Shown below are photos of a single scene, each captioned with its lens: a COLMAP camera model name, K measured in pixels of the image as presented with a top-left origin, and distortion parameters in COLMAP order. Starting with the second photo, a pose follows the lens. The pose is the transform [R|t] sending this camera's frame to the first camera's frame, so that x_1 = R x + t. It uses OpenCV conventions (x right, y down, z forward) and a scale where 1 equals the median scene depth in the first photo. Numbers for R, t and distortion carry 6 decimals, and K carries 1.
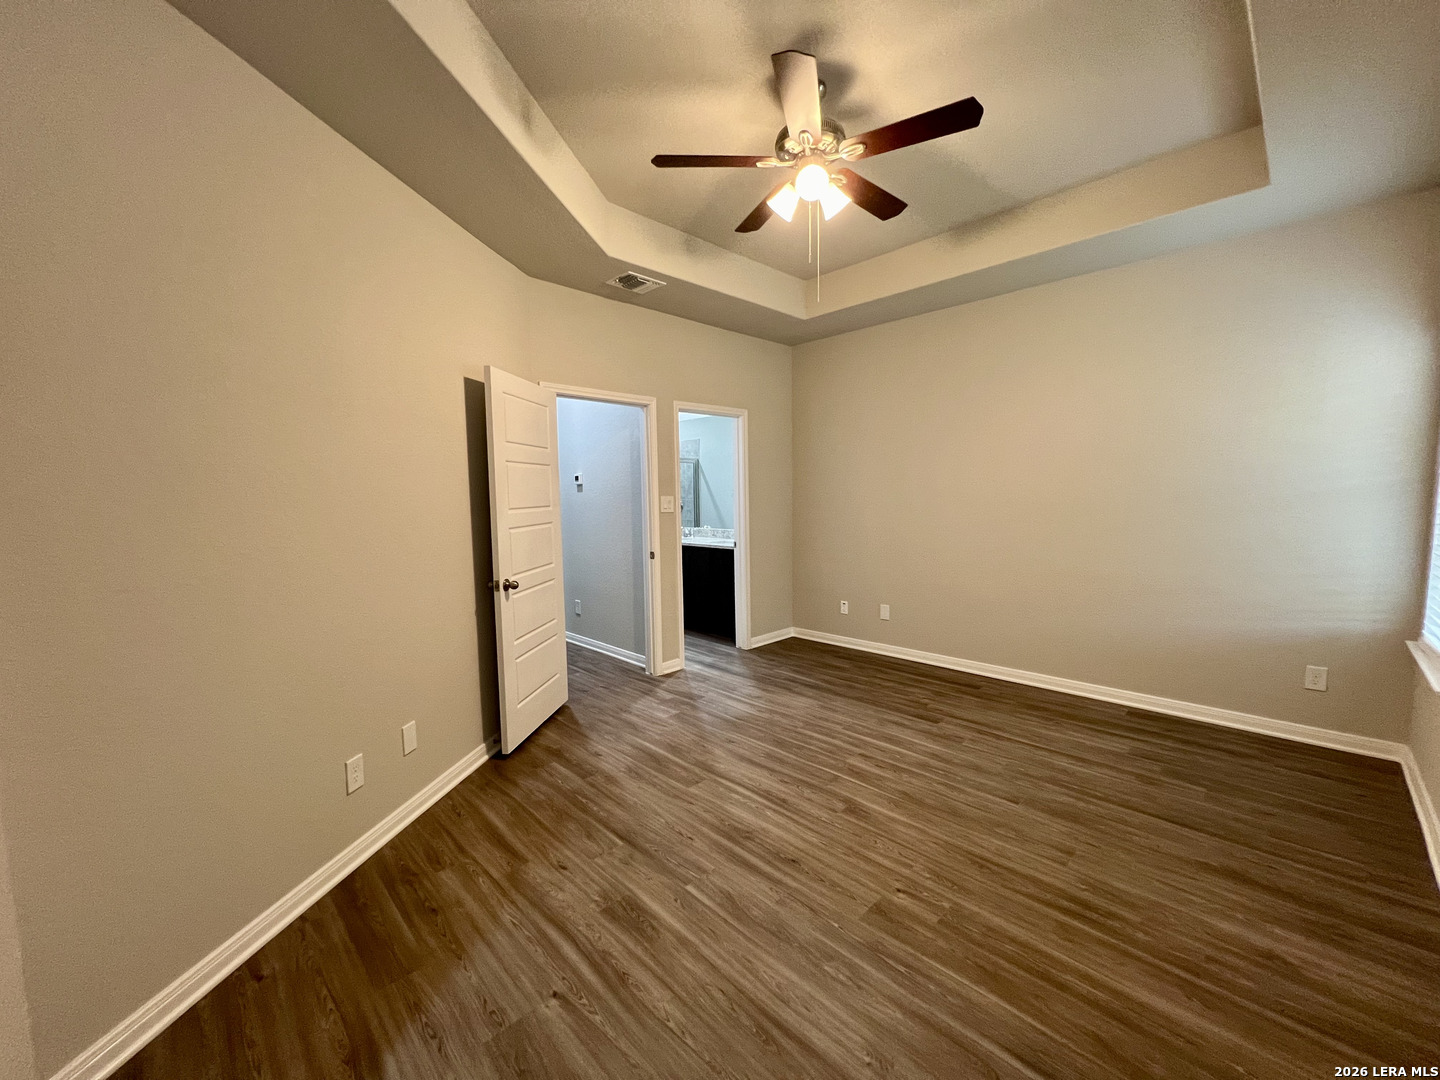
lens RADIAL K [[574.4, 0, 716.3], [0, 574.4, 542.1], [0, 0, 1]] dist [-0.002965, 0.000090]
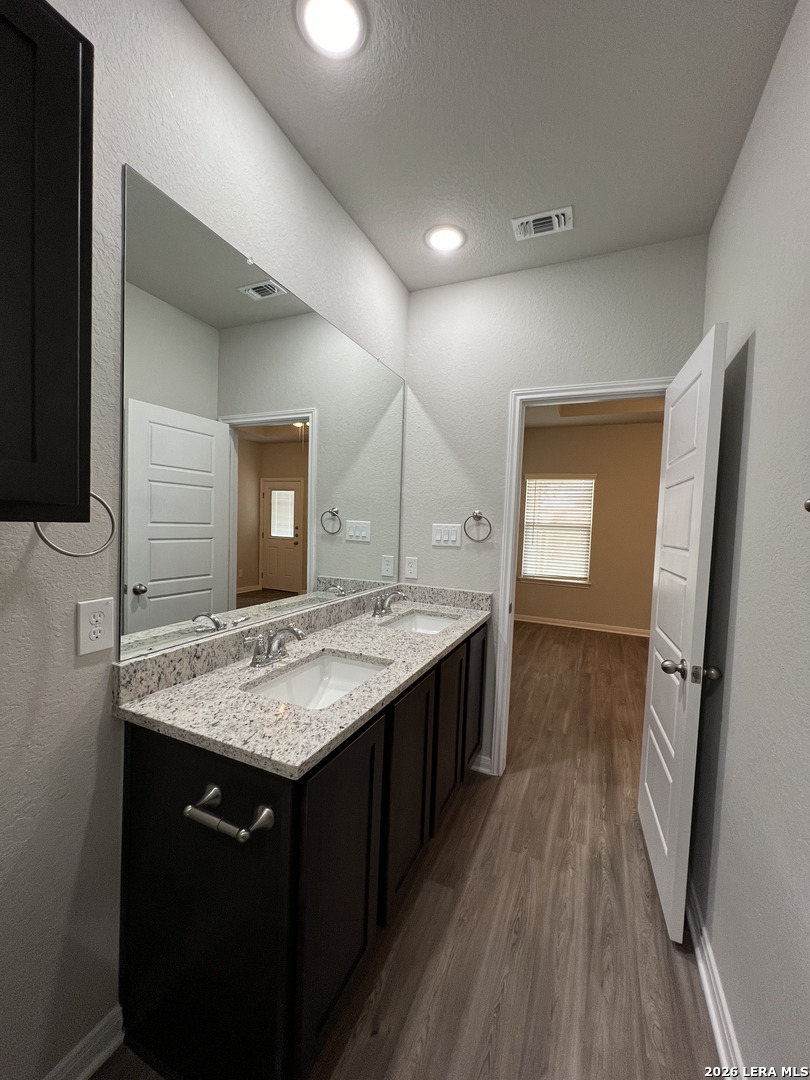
lens RADIAL K [[430.8, 0, 399.7], [0, 430.8, 538.3], [0, 0, 1]] dist [-0.002965, 0.000090]
pose [[-0.364597, -0.034255, 0.930535, -0.672129], [0.048699, 0.997254, 0.055792, -0.193837], [-0.929891, 0.065658, -0.361927, 2.448506]]
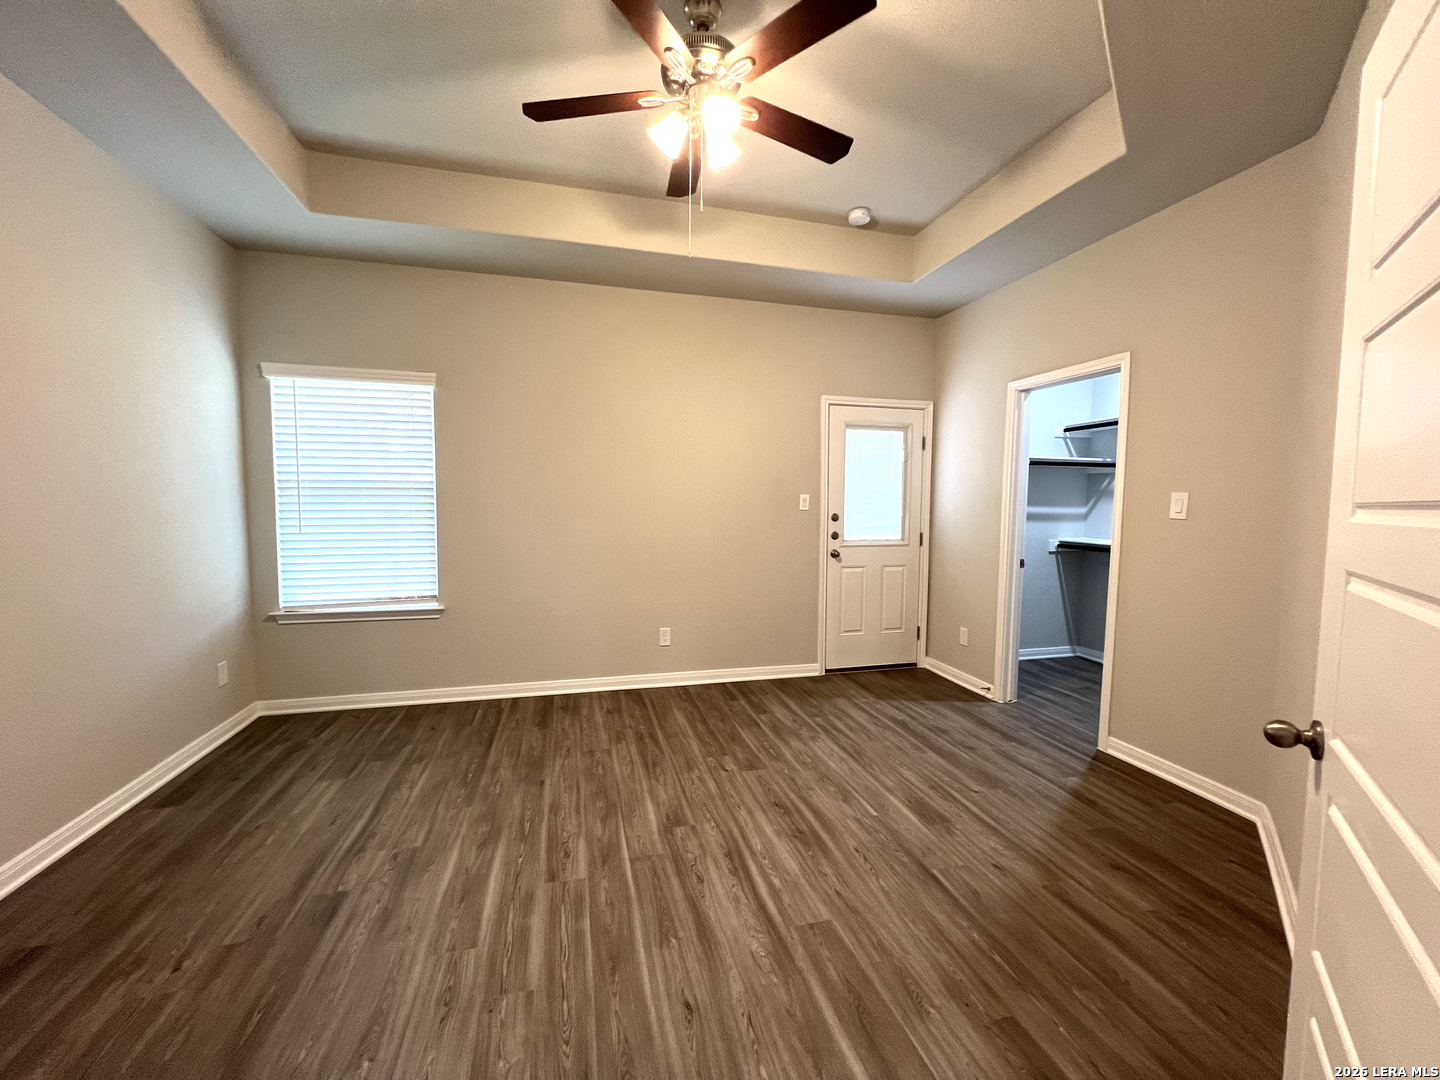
lens RADIAL K [[574.4, 0, 717.4], [0, 574.4, 539.8], [0, 0, 1]] dist [-0.002965, 0.000090]
pose [[-0.870059, -0.023658, 0.492380, -0.259990], [0.049287, 0.989667, 0.134645, -0.109598], [-0.490478, 0.141417, -0.859903, 1.620187]]
